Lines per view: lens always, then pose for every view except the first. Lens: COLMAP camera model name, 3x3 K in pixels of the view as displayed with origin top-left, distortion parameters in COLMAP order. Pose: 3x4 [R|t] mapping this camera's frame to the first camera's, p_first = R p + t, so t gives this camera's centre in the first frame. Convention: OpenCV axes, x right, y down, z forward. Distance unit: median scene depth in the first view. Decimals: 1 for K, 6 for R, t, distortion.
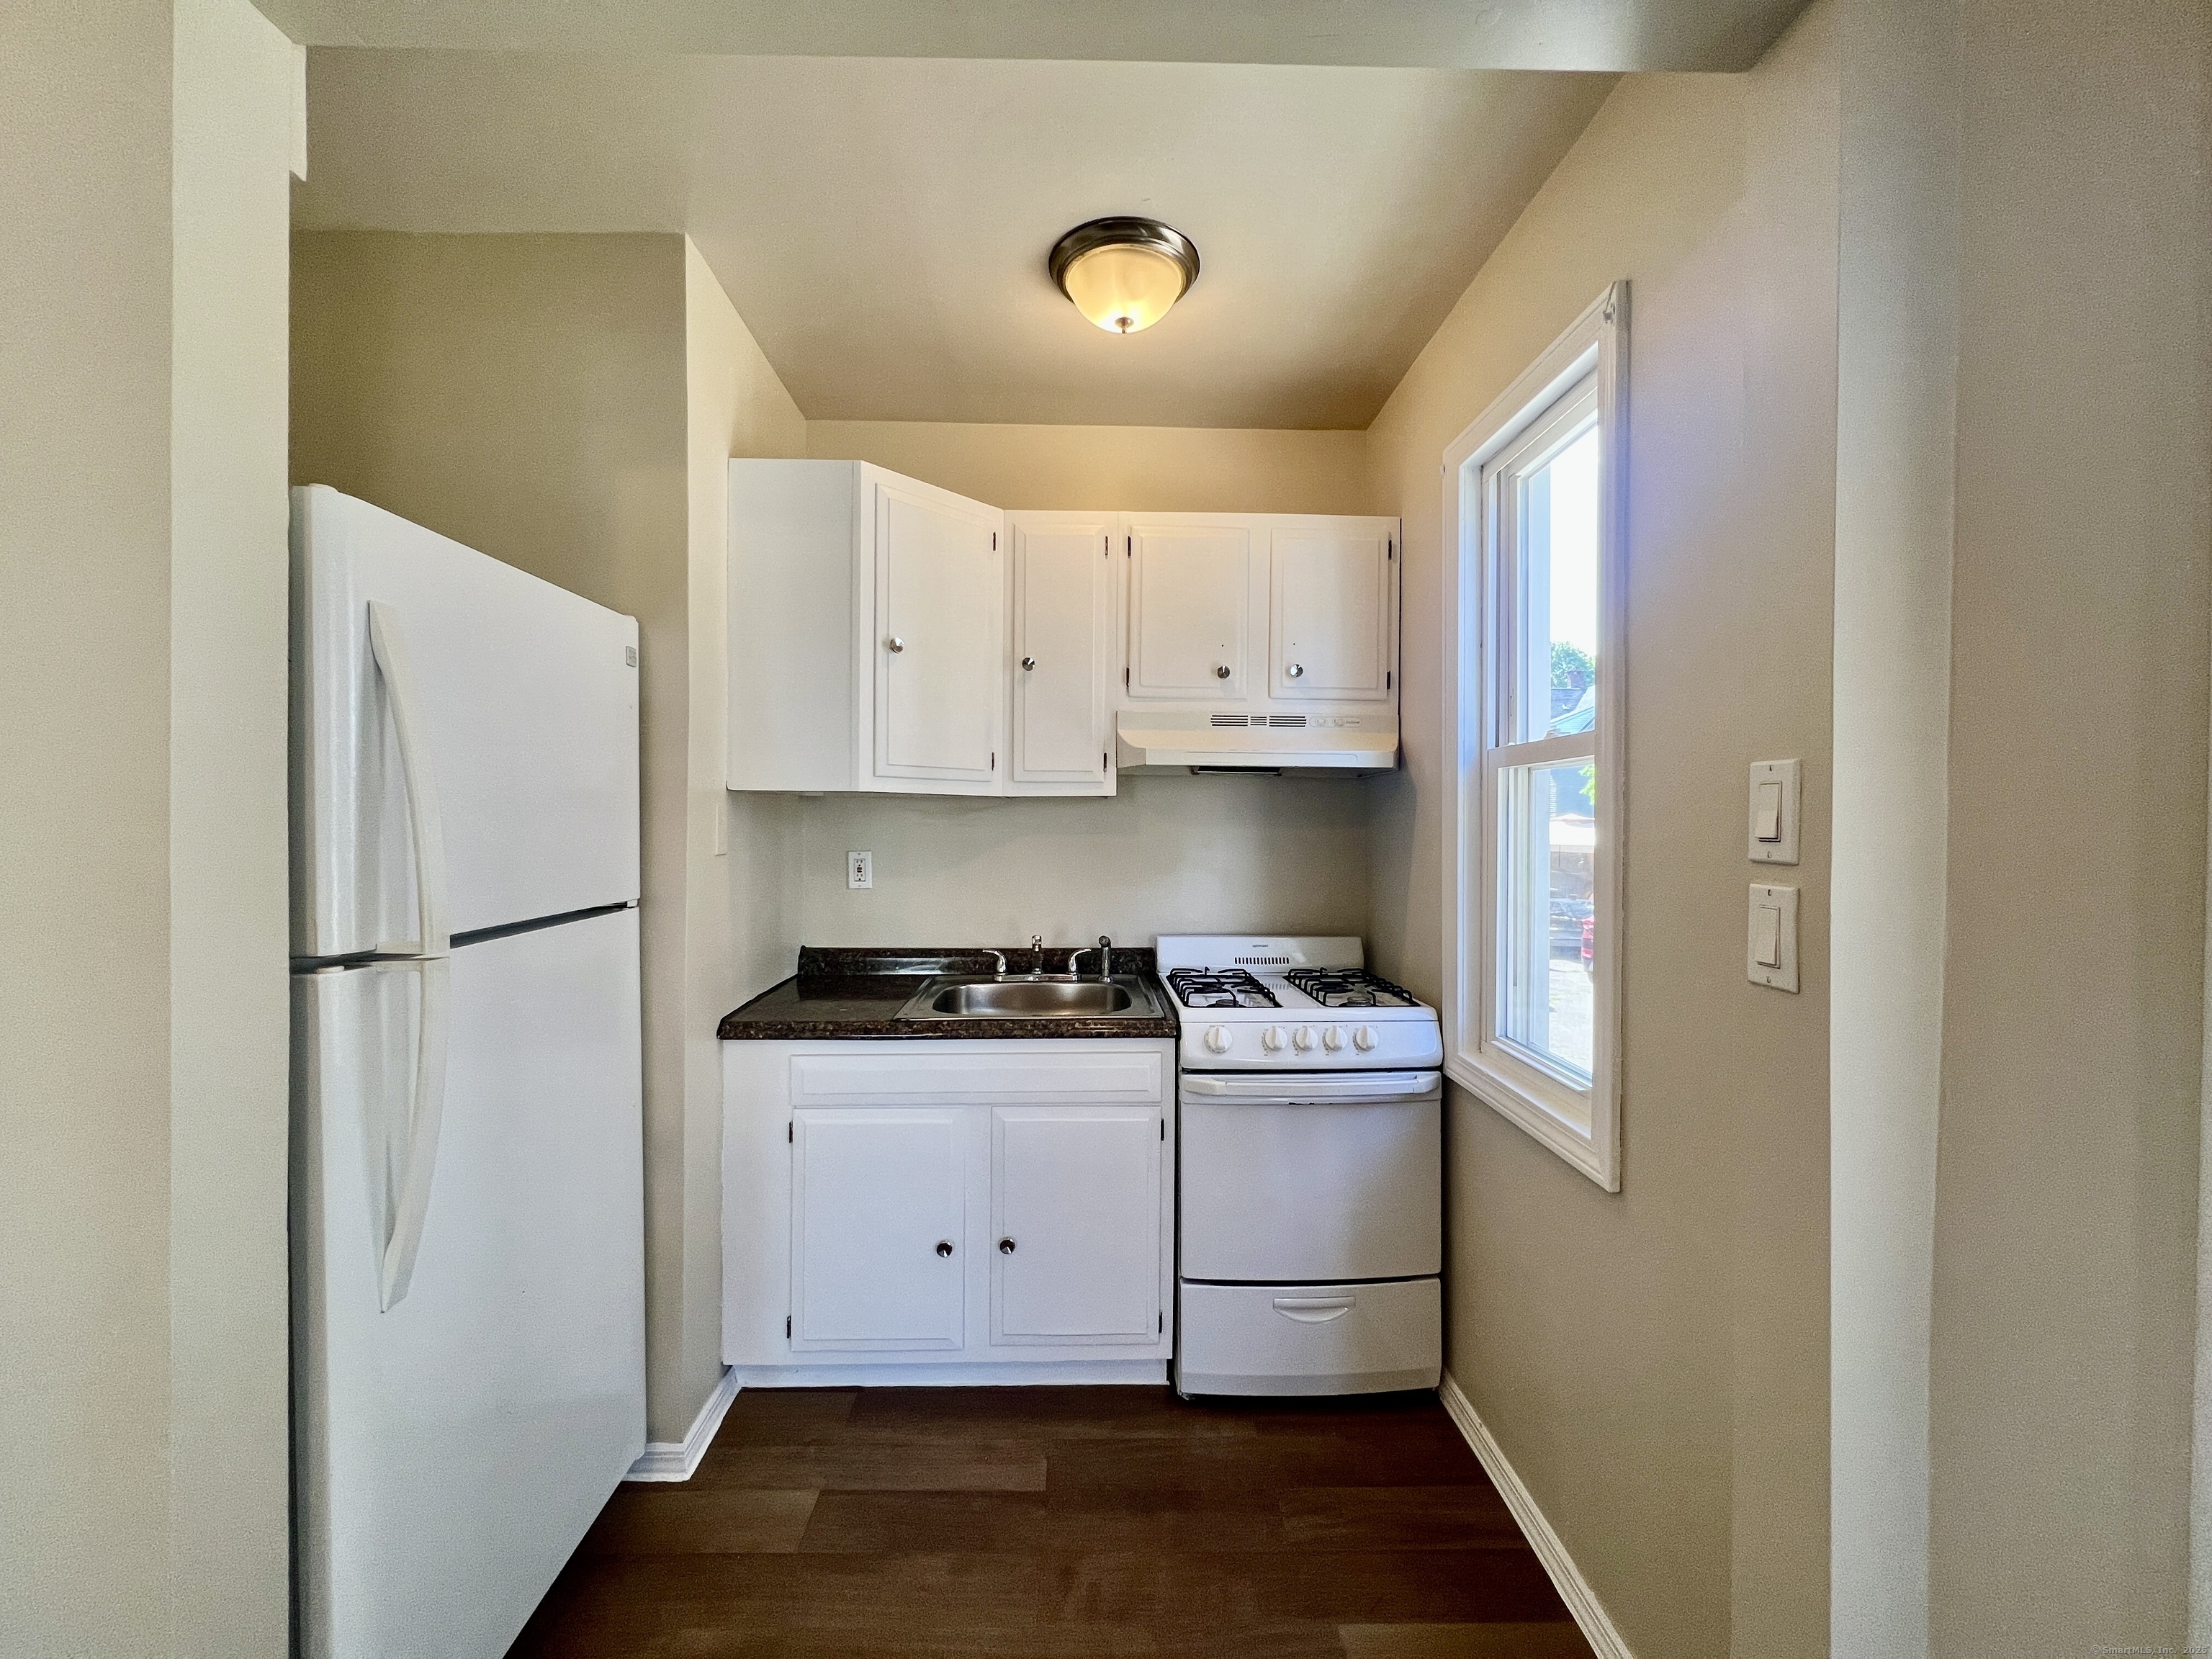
lens RADIAL K [[886.8, 0, 1095.6], [0, 886.8, 824.8], [0, 0, 1]] dist [-0.000769, -0.000152]
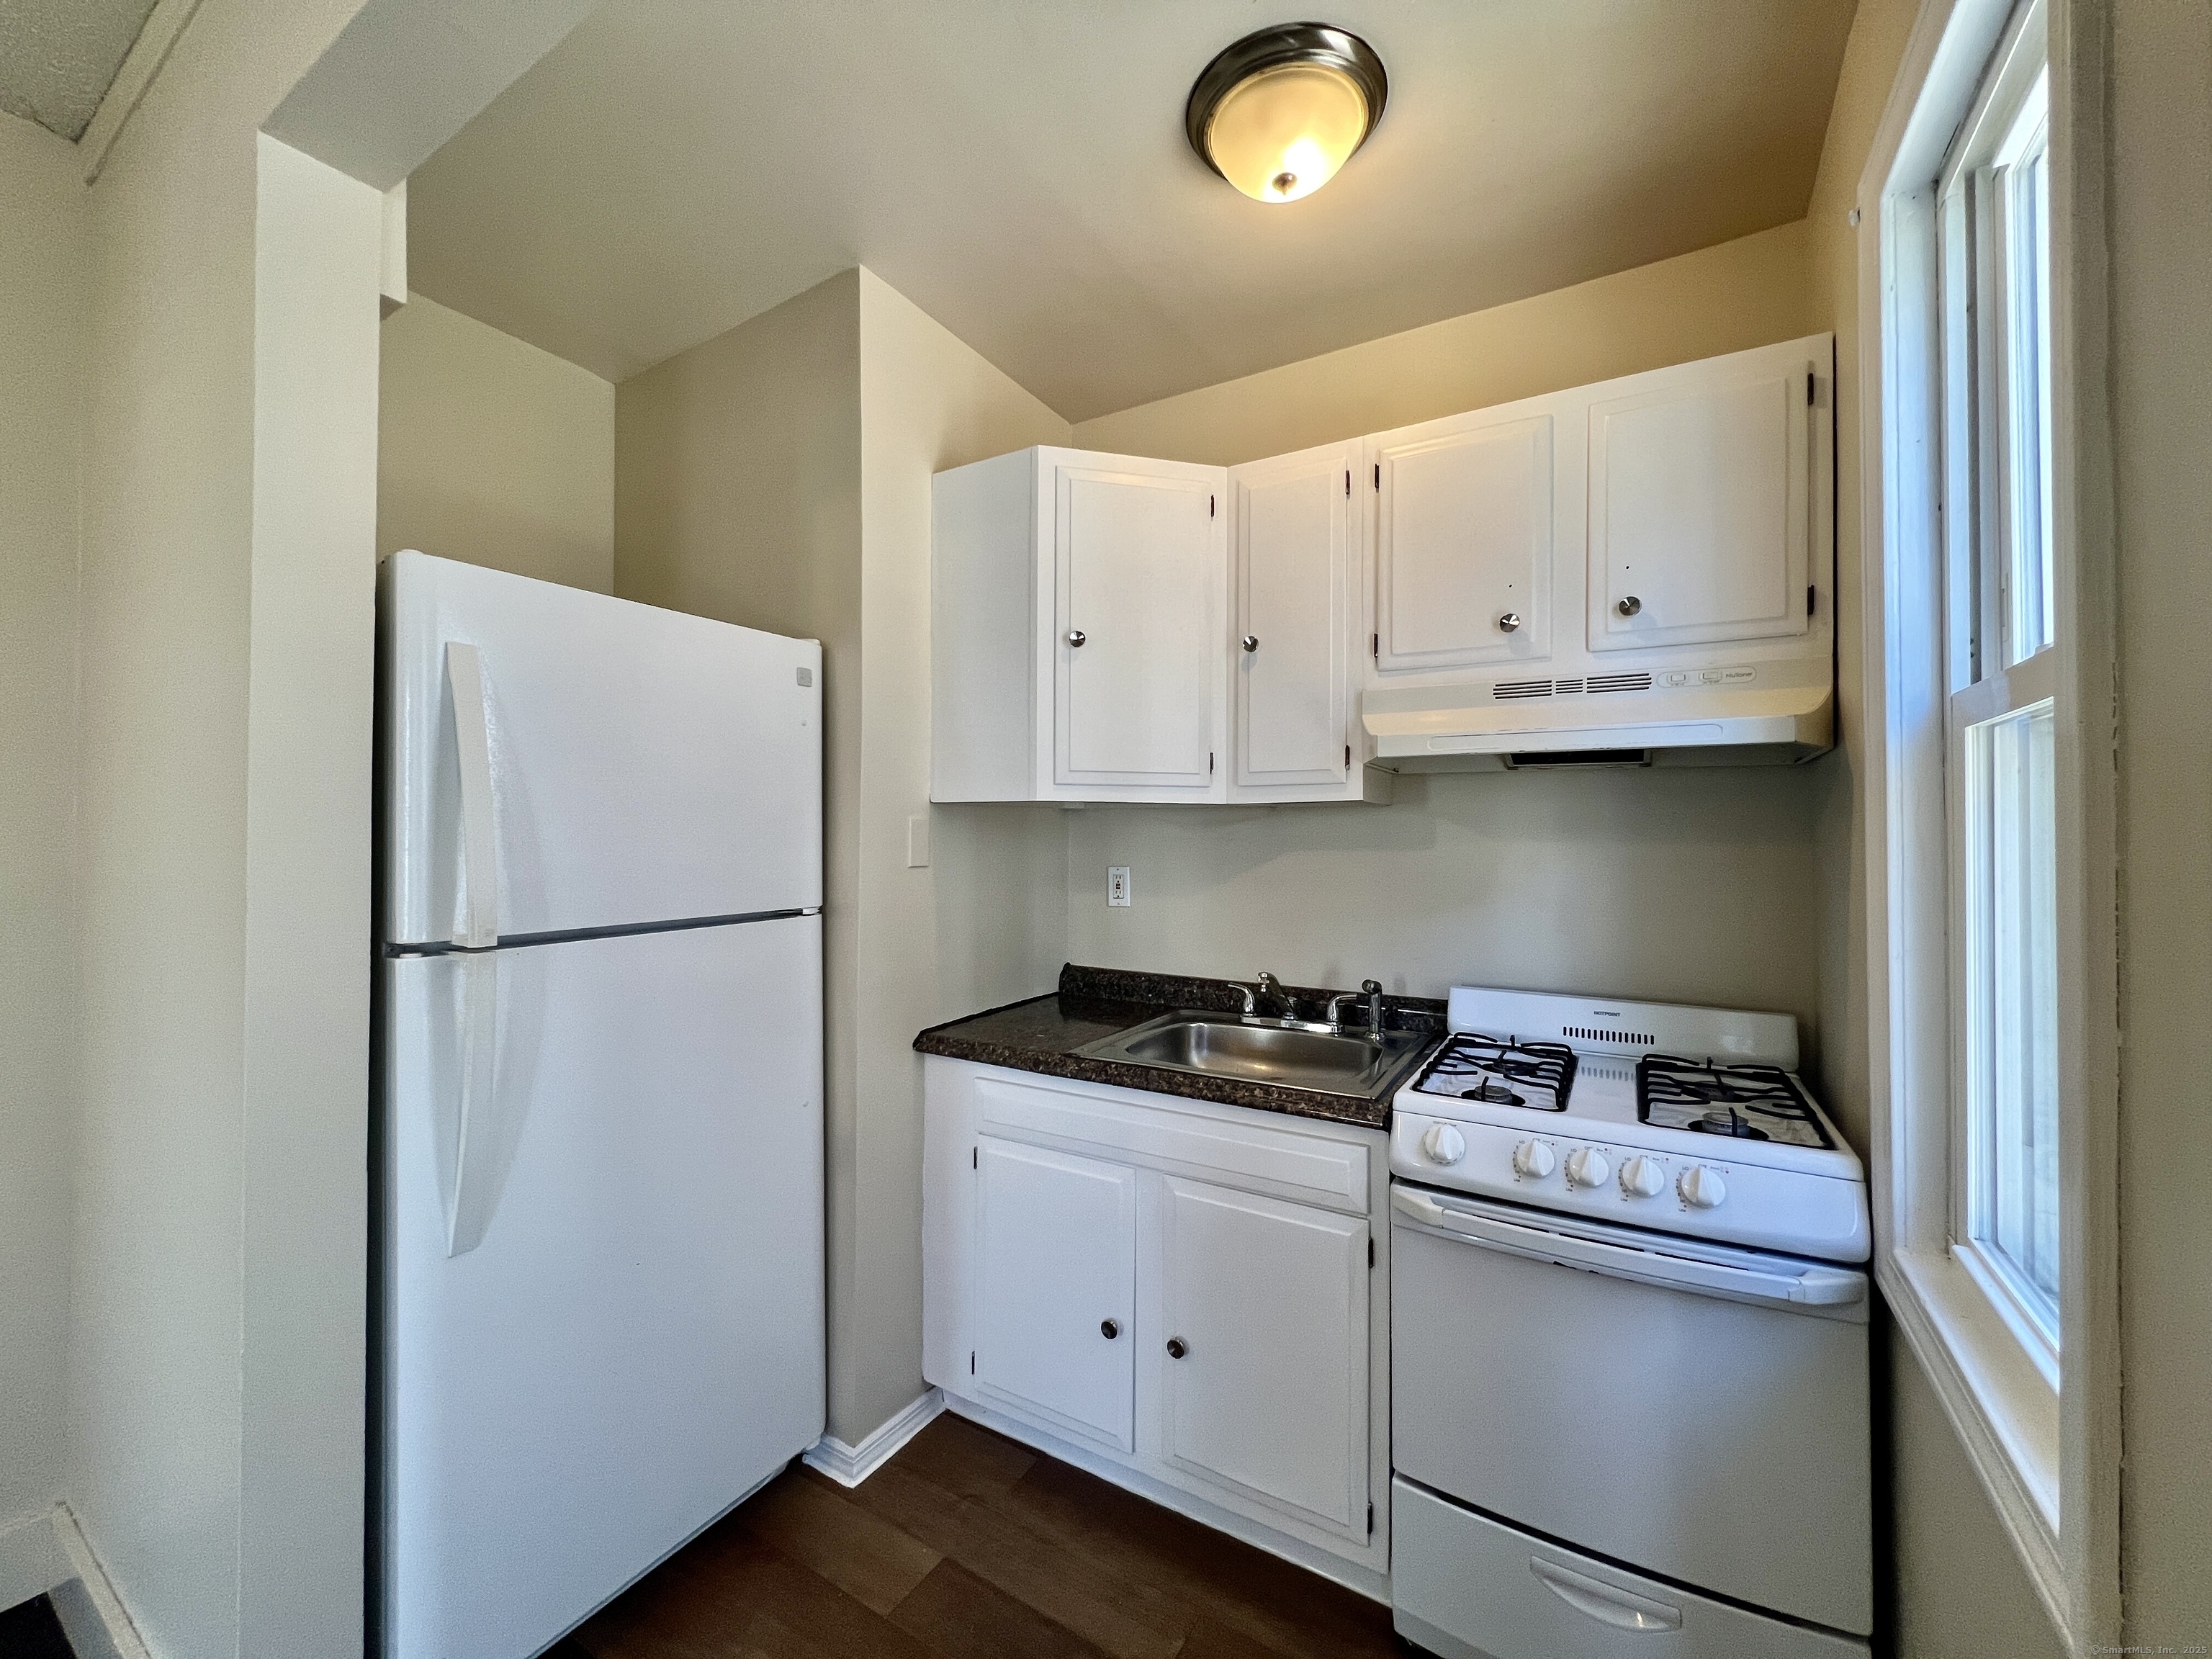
lens RADIAL K [[886.8, 0, 1095.6], [0, 886.8, 824.8], [0, 0, 1]] dist [-0.000769, -0.000152]
pose [[0.839846, -0.008603, -0.542756, 0.281428], [-0.001794, 0.999825, -0.018624, 0.004304], [0.542822, 0.016615, 0.839684, 0.253263]]
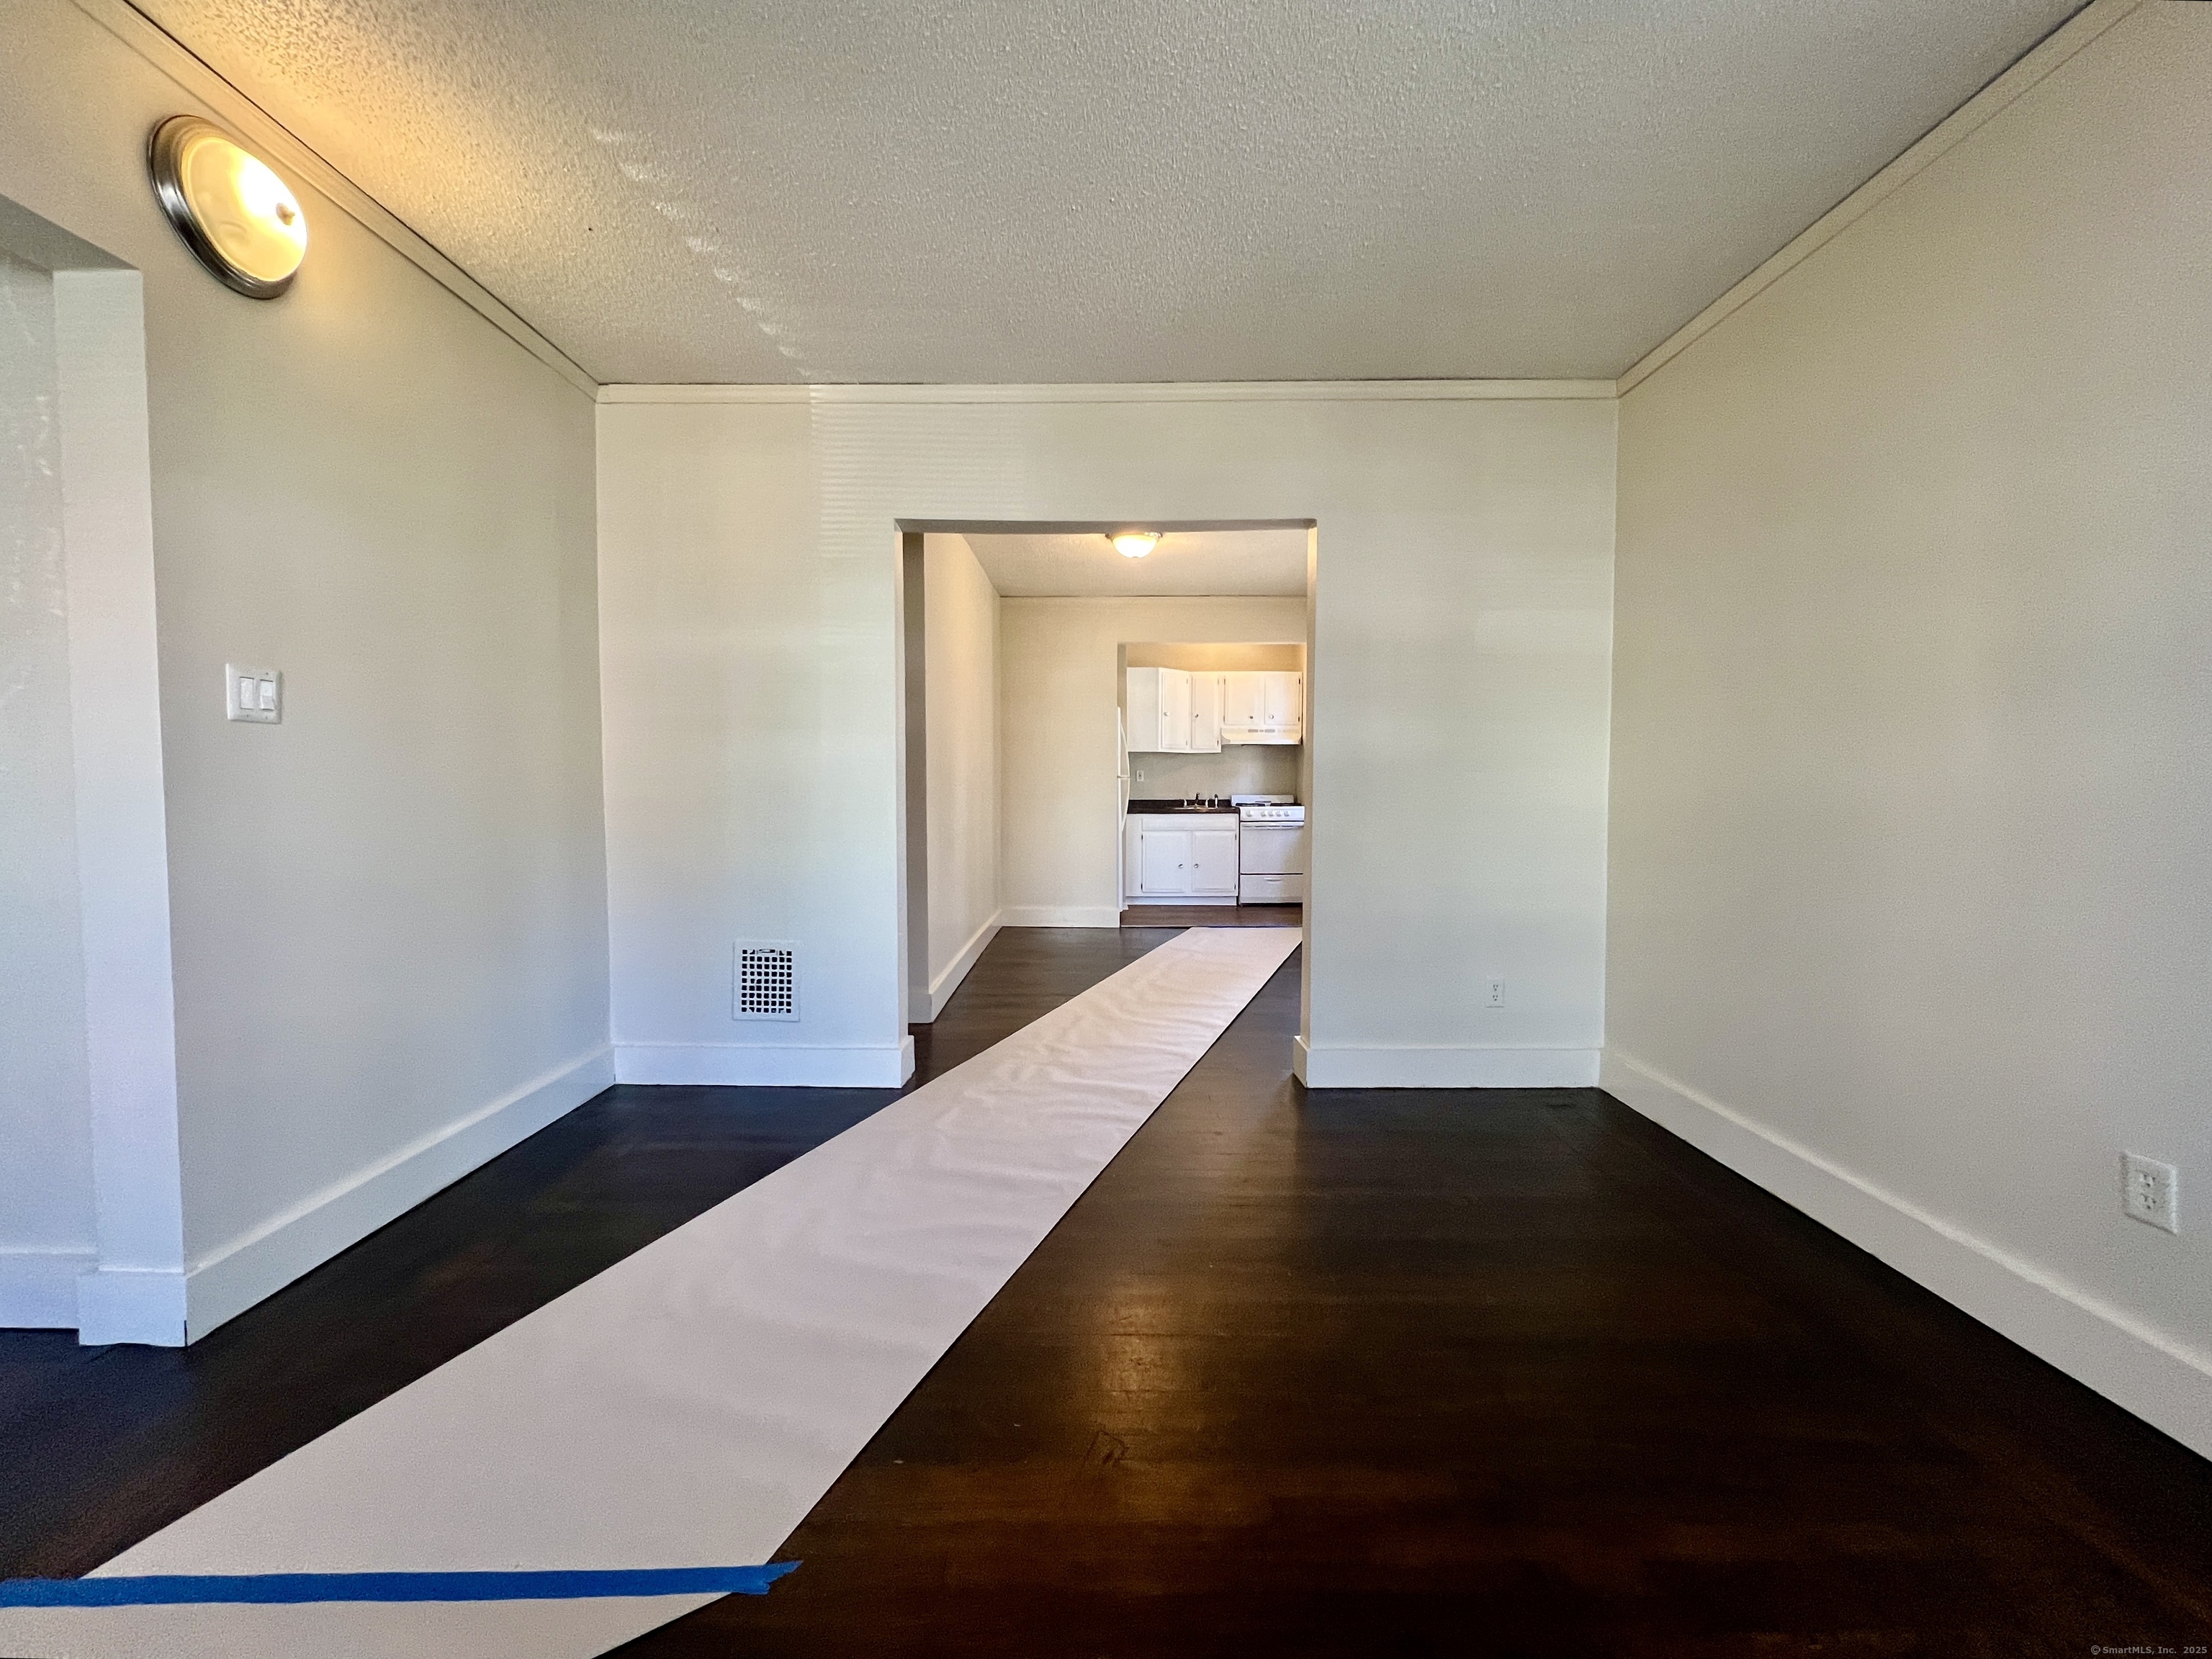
lens RADIAL K [[886.8, 0, 1095.6], [0, 886.8, 824.8], [0, 0, 1]] dist [-0.000769, -0.000152]
pose [[0.999430, -0.004170, -0.033507, -0.407794], [0.005473, 0.999229, 0.038885, 0.130986], [0.033319, -0.039046, 0.998682, -2.905678]]
